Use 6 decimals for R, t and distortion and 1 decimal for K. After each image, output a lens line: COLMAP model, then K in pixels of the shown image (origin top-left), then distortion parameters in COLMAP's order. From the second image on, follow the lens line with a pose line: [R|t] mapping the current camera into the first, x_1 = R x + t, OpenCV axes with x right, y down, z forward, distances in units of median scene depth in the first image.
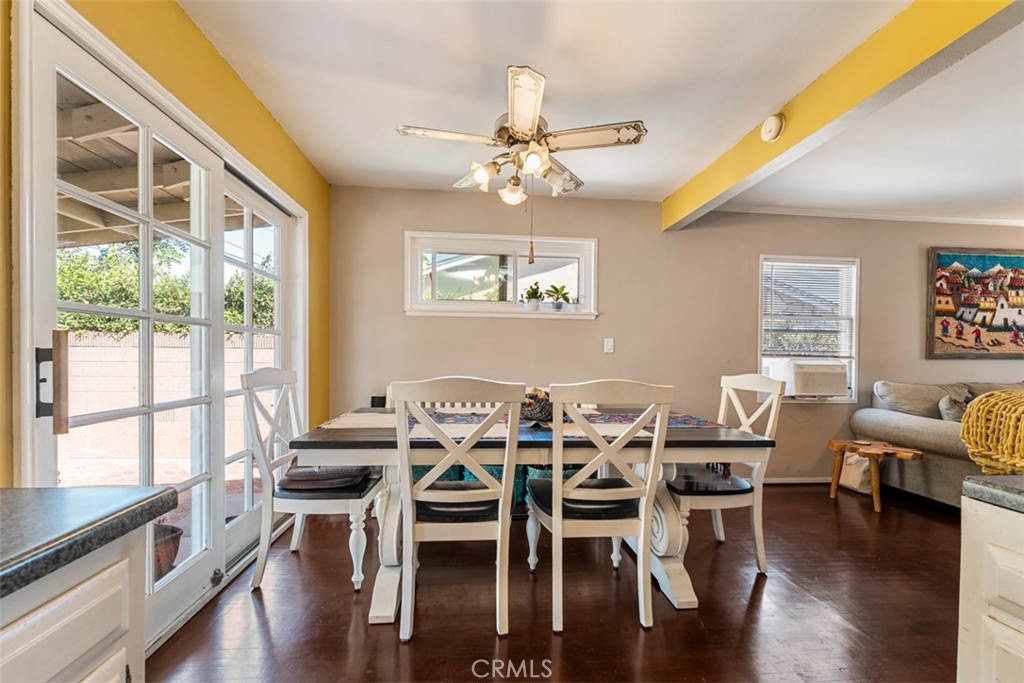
lens RADIAL K [[410.5, 0, 507.2], [0, 410.5, 356.0], [0, 0, 1]] dist [-0.000236, -0.000133]
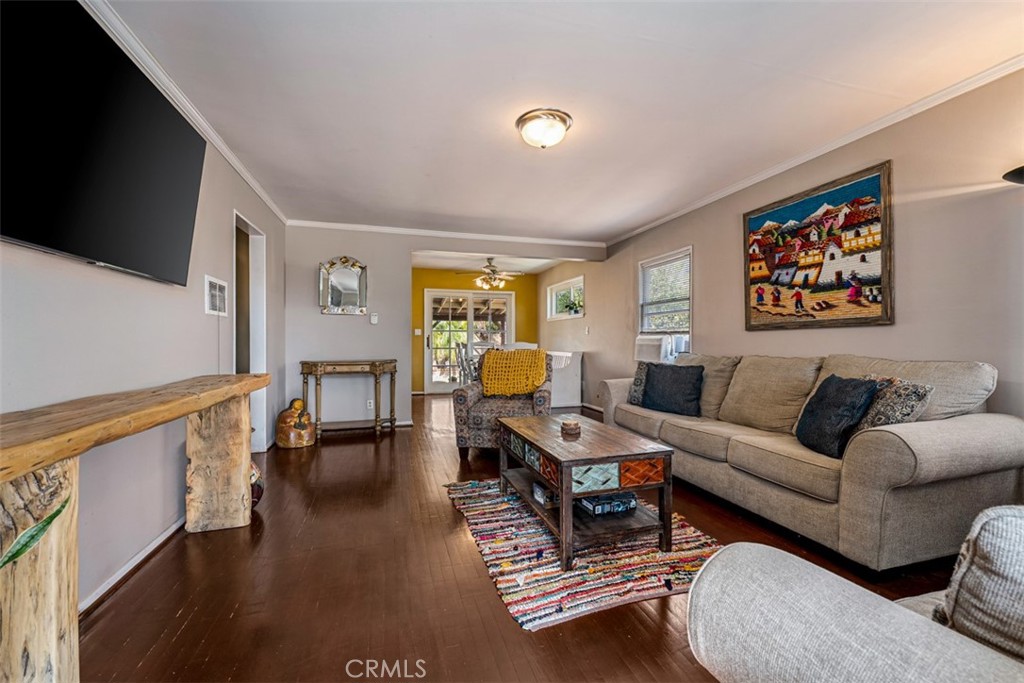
lens RADIAL K [[410.5, 0, 514.8], [0, 410.5, 339.3], [0, 0, 1]] dist [-0.000236, -0.000133]
pose [[0.213795, -0.020601, -0.976661, 1.827401], [-0.010869, 0.999666, -0.023465, 0.054825], [0.976818, 0.015632, 0.213499, 0.272875]]
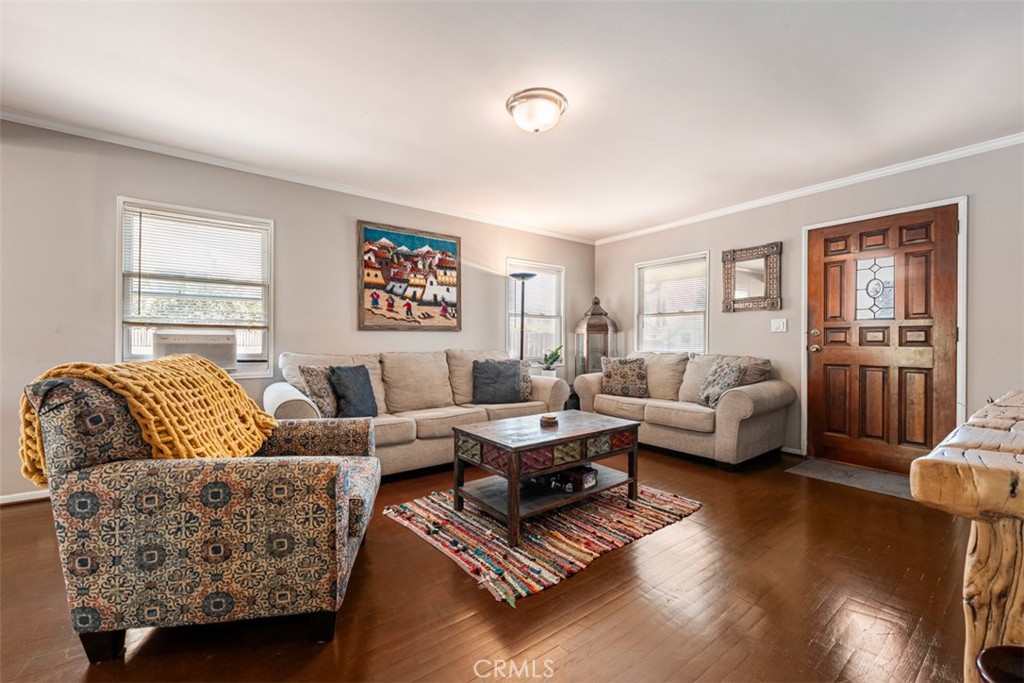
lens RADIAL K [[410.5, 0, 514.6], [0, 410.5, 340.4], [0, 0, 1]] dist [-0.000236, -0.000133]
pose [[0.846188, -0.009295, 0.532803, 0.806208], [0.015546, 0.999853, -0.007247, 0.046095], [-0.532658, 0.014416, 0.846208, -0.064797]]
